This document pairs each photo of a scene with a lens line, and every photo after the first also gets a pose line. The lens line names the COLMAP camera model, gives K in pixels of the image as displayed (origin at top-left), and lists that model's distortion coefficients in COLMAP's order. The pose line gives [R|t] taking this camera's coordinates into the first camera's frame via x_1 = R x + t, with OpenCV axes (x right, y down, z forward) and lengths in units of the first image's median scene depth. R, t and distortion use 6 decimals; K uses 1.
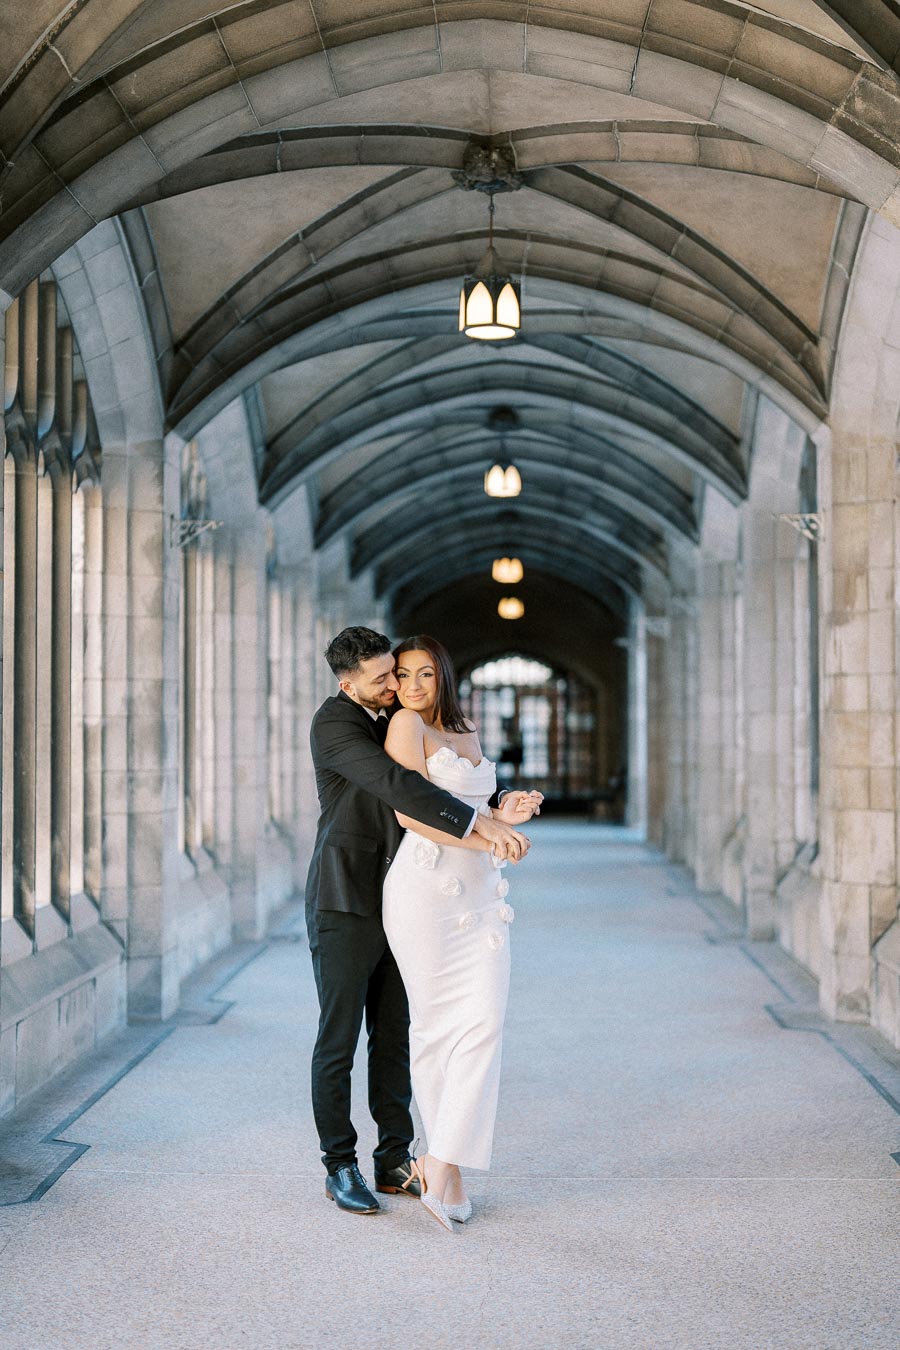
lens RADIAL K [[1878.1, 0, 450.0], [0, 1878.1, 675.0], [0, 0, 1]] dist [-0.036556, 0.010743]
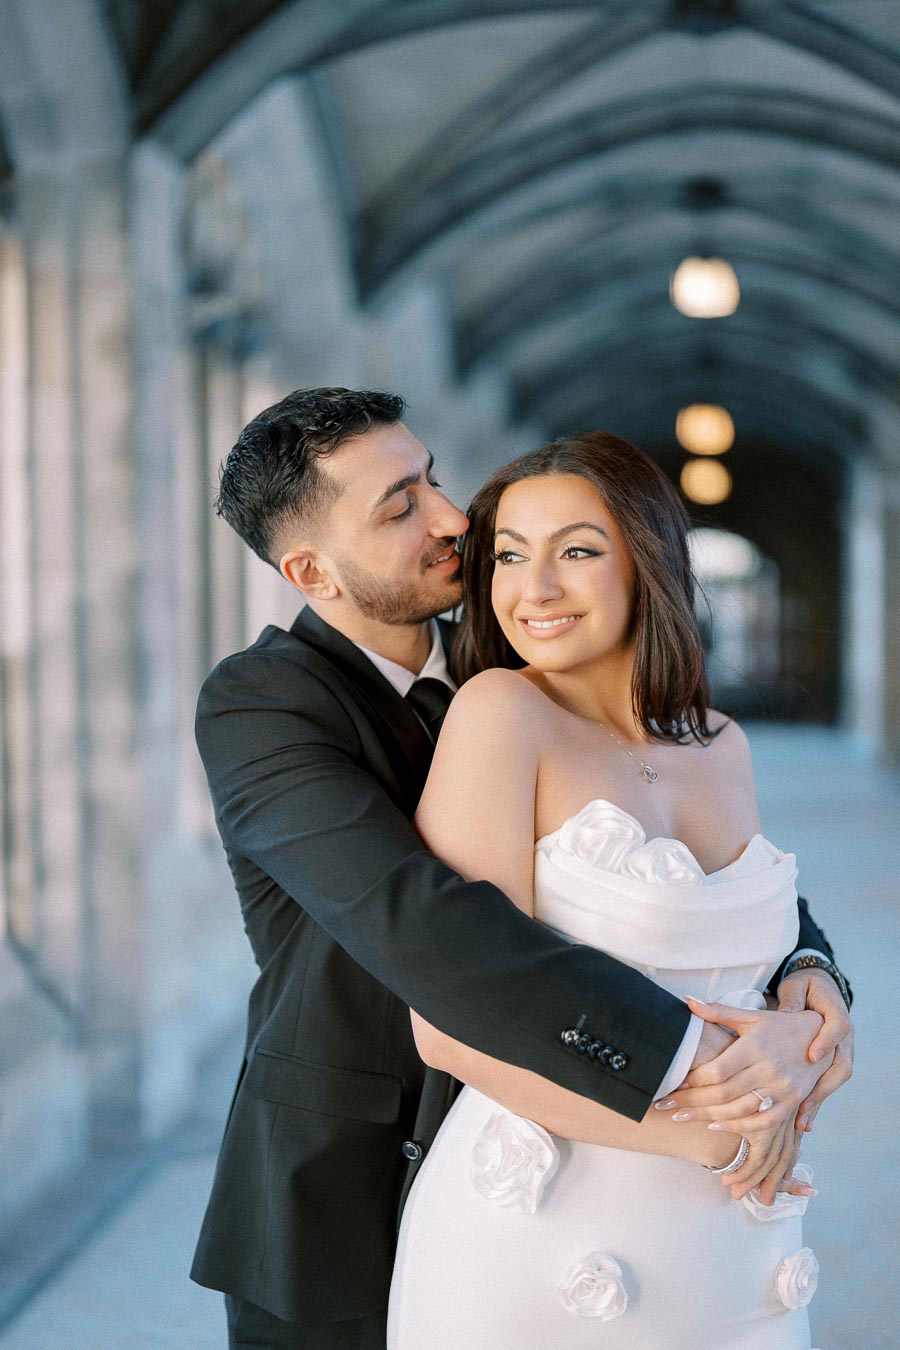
lens RADIAL K [[1853.0, 0, 486.5], [0, 1853.0, 678.4], [0, 0, 1]] dist [-0.016393, -0.151993]
pose [[0.996857, -0.002548, -0.079180, 0.001307], [0.007573, 0.997970, 0.063231, 0.000234], [0.078858, -0.063632, 0.994853, 0.454072]]
